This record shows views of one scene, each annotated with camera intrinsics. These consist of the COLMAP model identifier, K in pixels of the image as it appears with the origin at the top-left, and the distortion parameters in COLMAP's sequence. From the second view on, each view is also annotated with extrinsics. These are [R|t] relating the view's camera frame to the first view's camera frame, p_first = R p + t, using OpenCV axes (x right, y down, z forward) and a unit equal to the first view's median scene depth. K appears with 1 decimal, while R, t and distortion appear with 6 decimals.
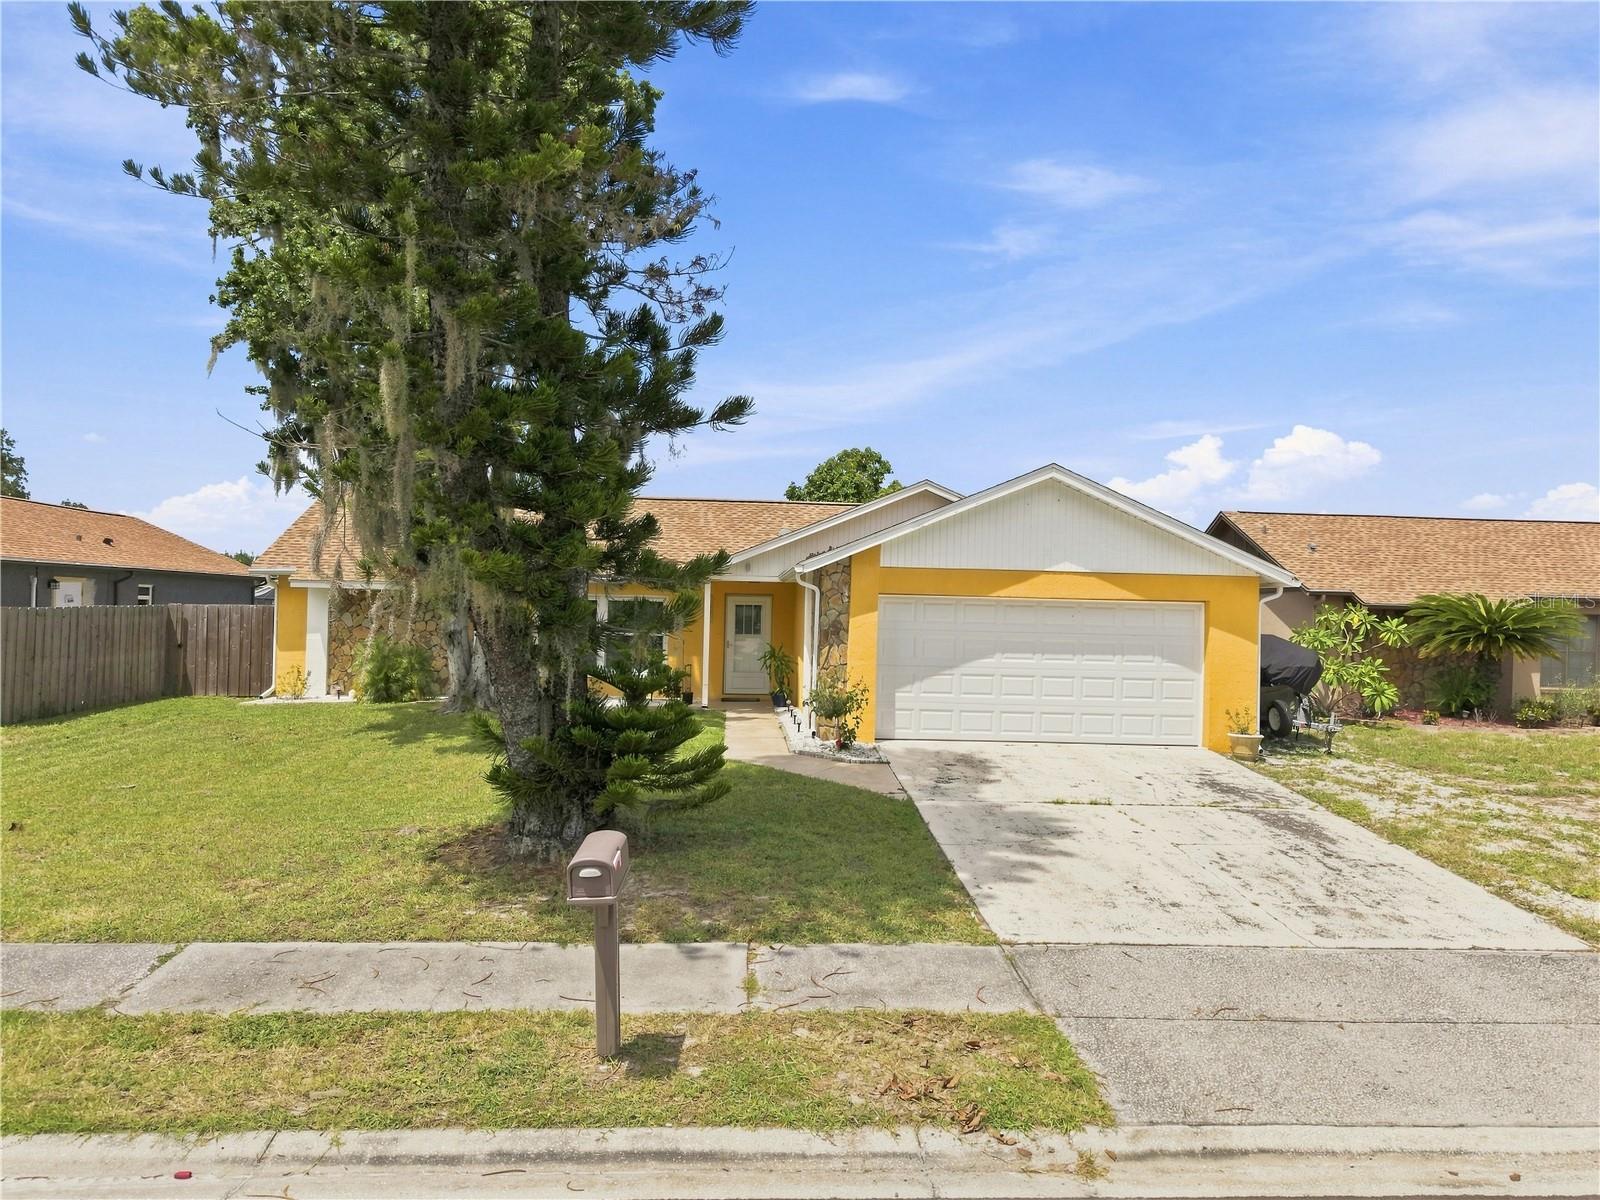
lens RADIAL K [[1081.6, 0, 800.0], [0, 1081.6, 600.0], [0, 0, 1]] dist [0.002700, -0.000948]
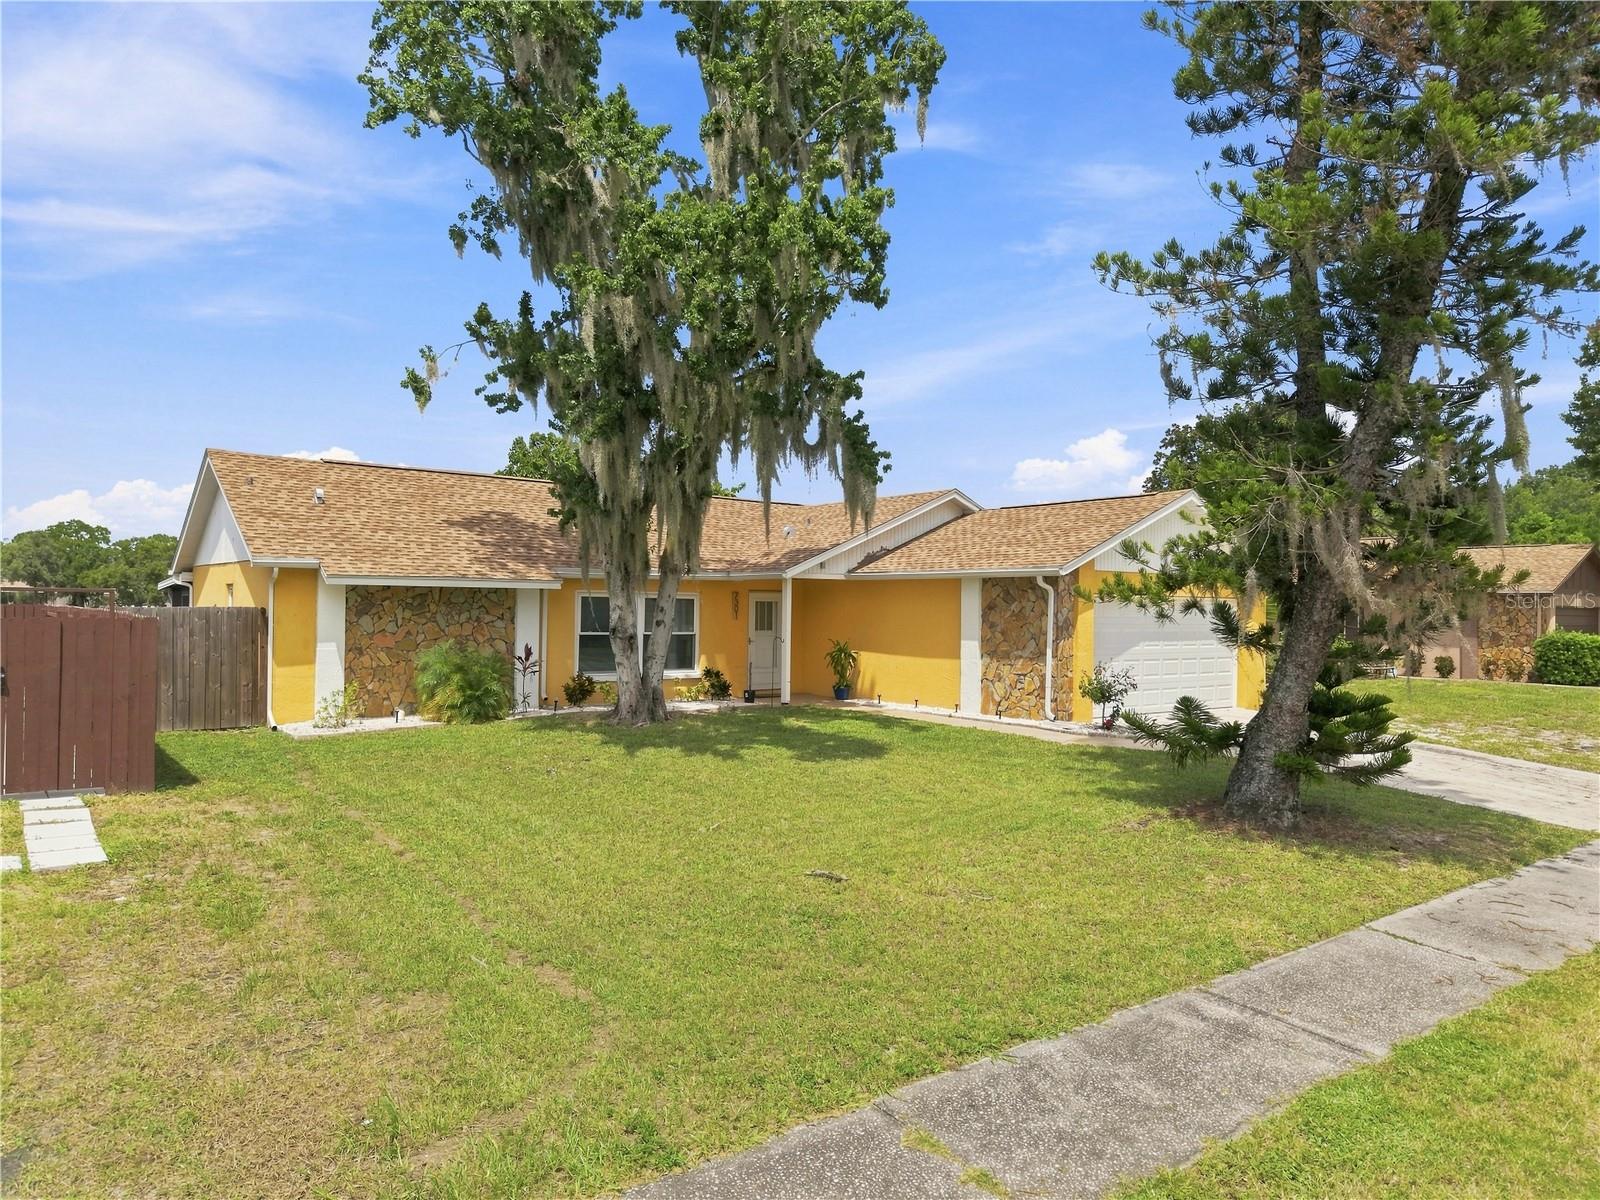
lens RADIAL K [[1081.6, 0, 800.0], [0, 1081.6, 600.0], [0, 0, 1]] dist [0.002700, -0.000948]
pose [[0.830444, -0.010363, 0.557006, -0.889343], [0.001064, 0.999855, 0.017014, -0.020650], [-0.557101, -0.013537, 0.830334, 0.209546]]
